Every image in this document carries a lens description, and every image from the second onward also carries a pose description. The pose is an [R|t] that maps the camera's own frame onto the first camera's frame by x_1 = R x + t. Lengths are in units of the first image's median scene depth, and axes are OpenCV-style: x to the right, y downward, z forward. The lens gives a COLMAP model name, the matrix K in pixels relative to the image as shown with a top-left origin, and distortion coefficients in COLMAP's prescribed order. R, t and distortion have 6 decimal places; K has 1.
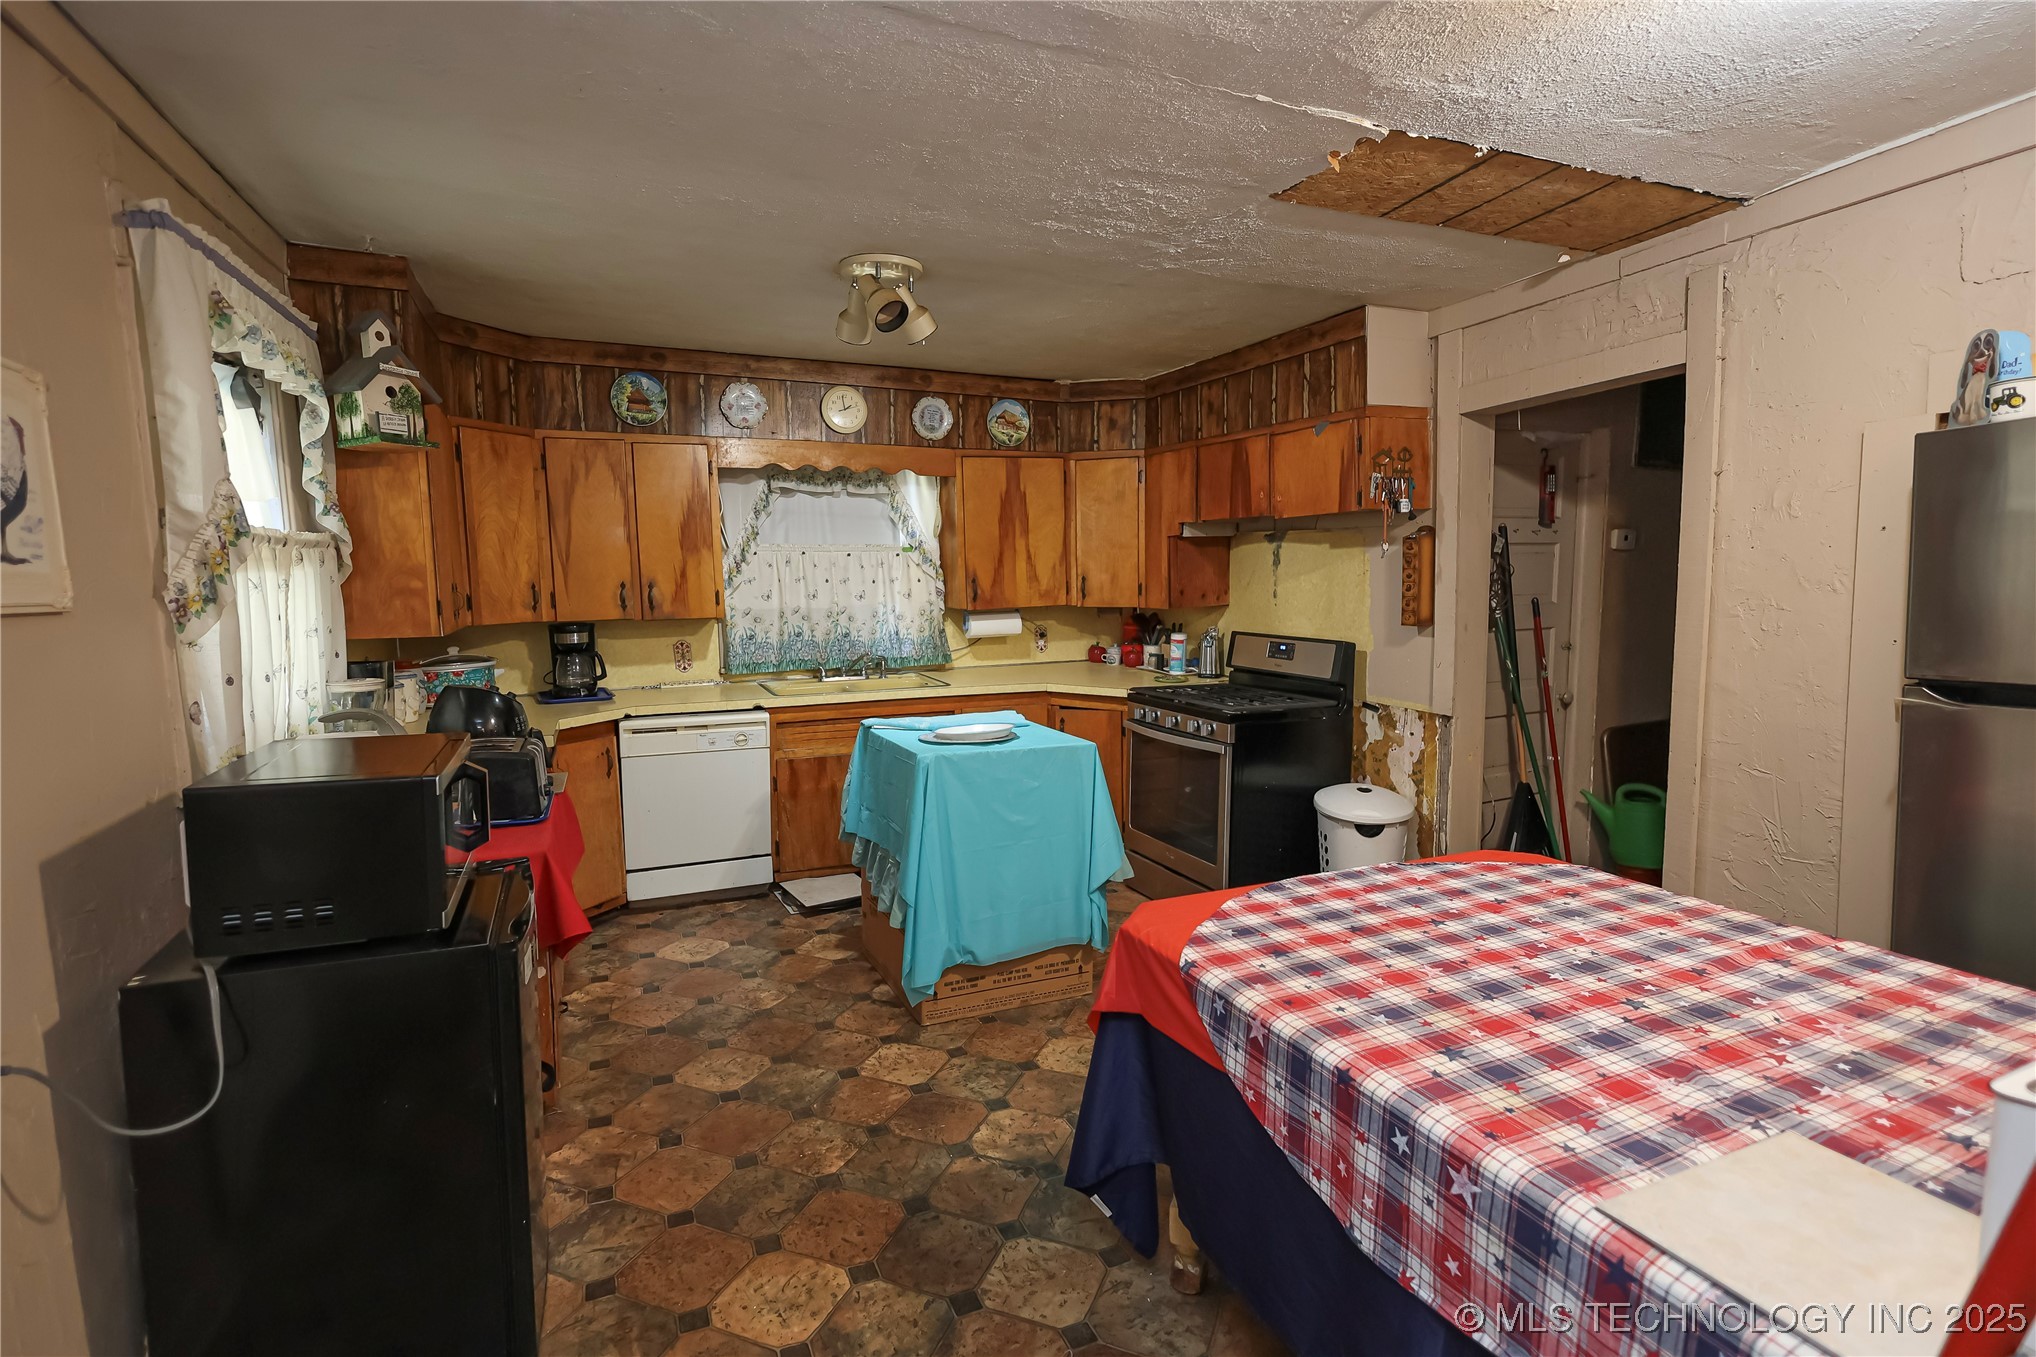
lens RADIAL K [[964.3, 0, 1018.0], [0, 964.3, 678.5], [0, 0, 1]] dist [-0.000949, 0.000173]
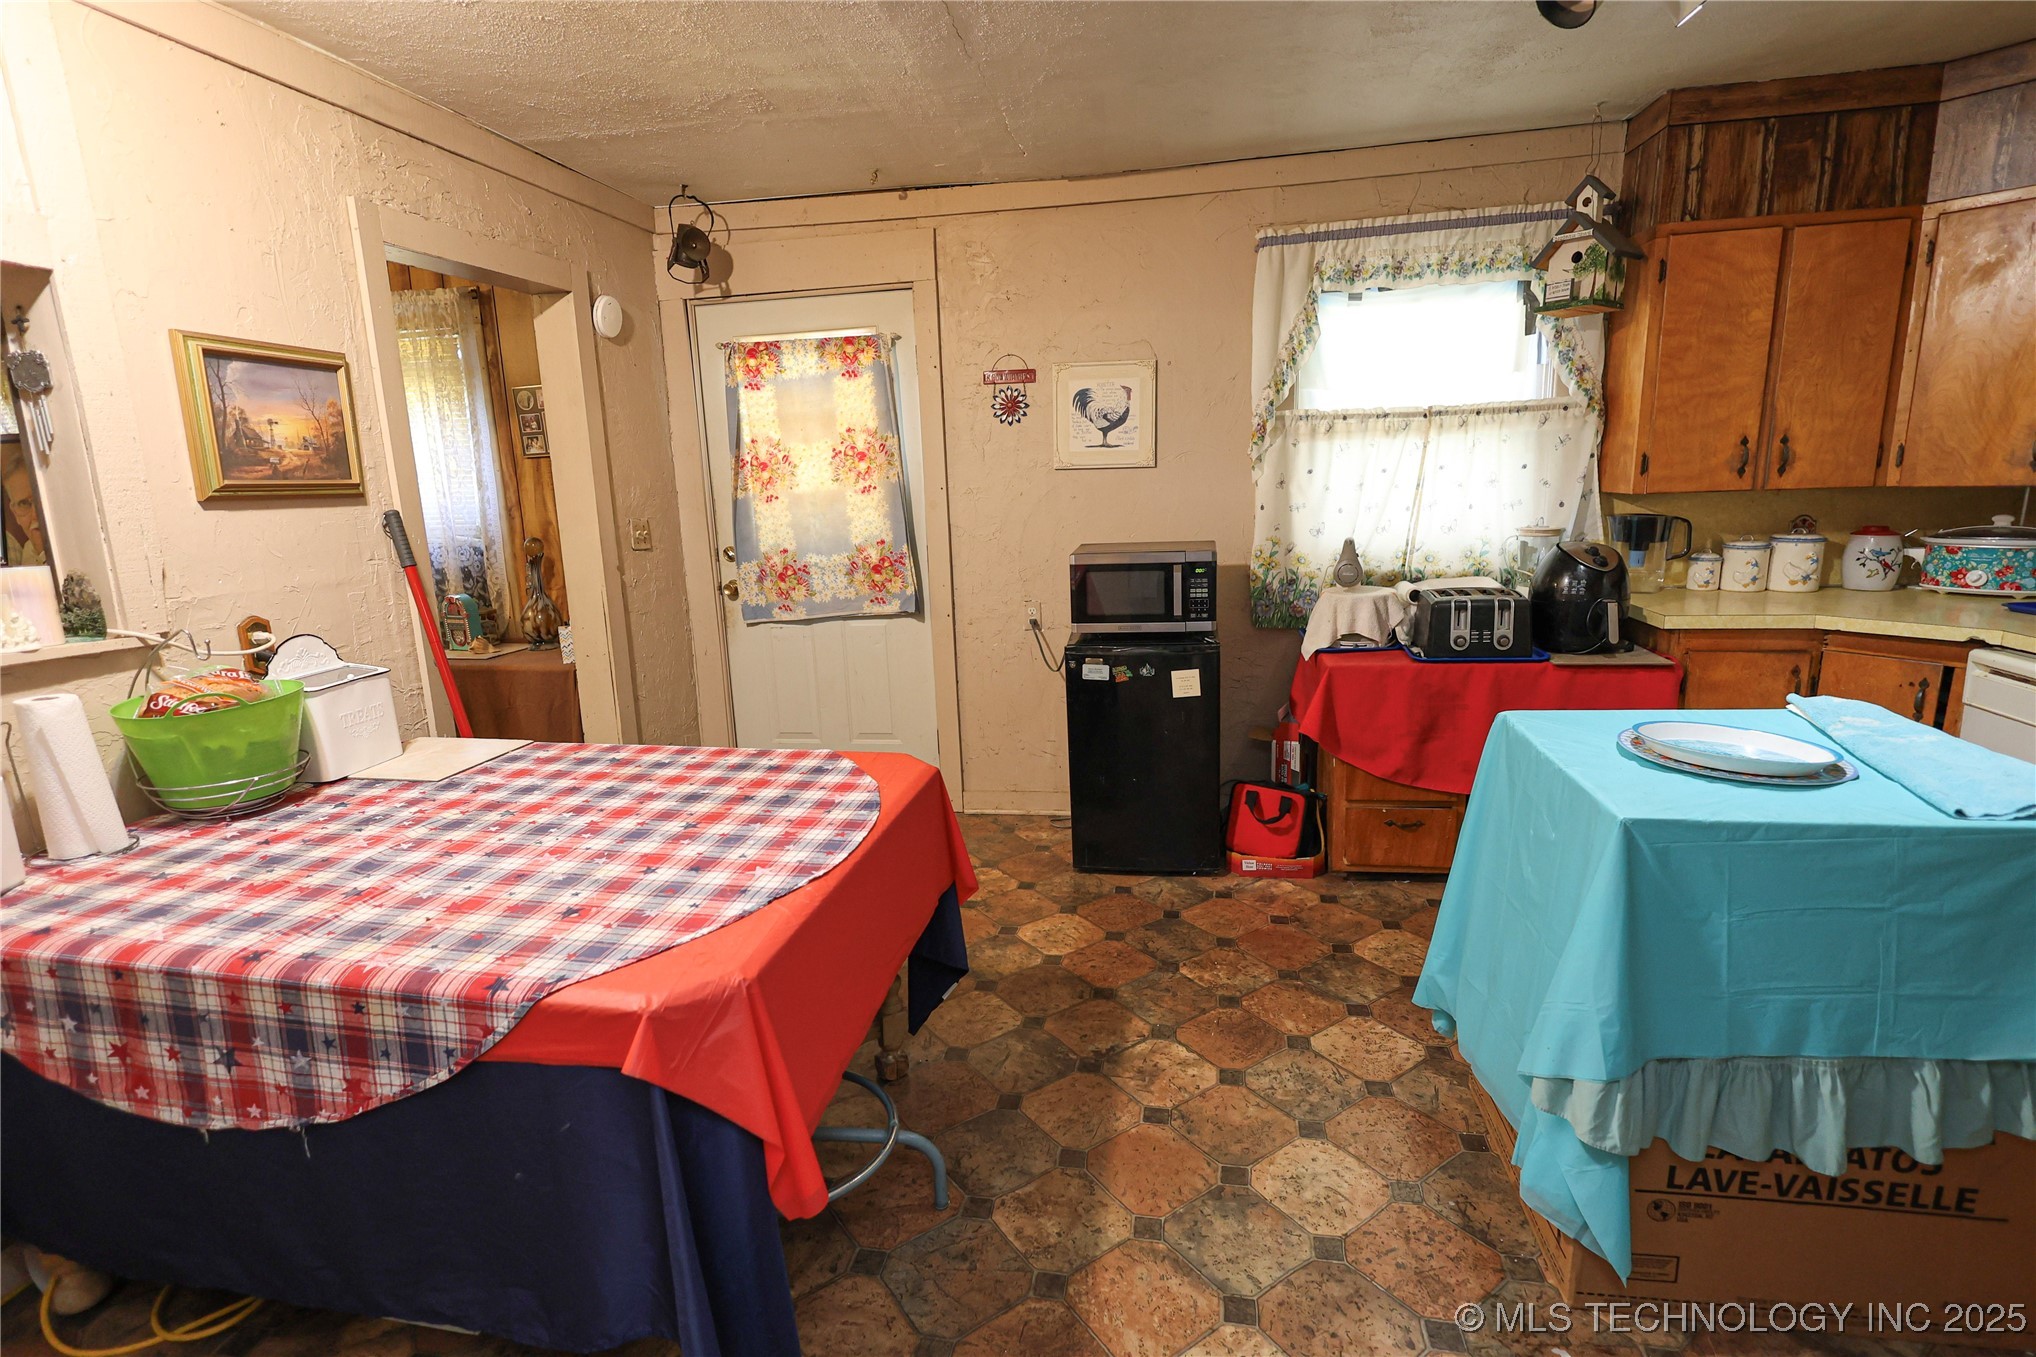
lens RADIAL K [[996.1, 0, 1014.3], [0, 996.1, 698.3], [0, 0, 1]] dist [-0.073173, 0.062205]
pose [[-0.547221, 0.217821, -0.808148, 1.059745], [-0.052940, 0.954602, 0.293143, -0.182872], [0.835312, 0.203198, -0.510847, 1.802274]]
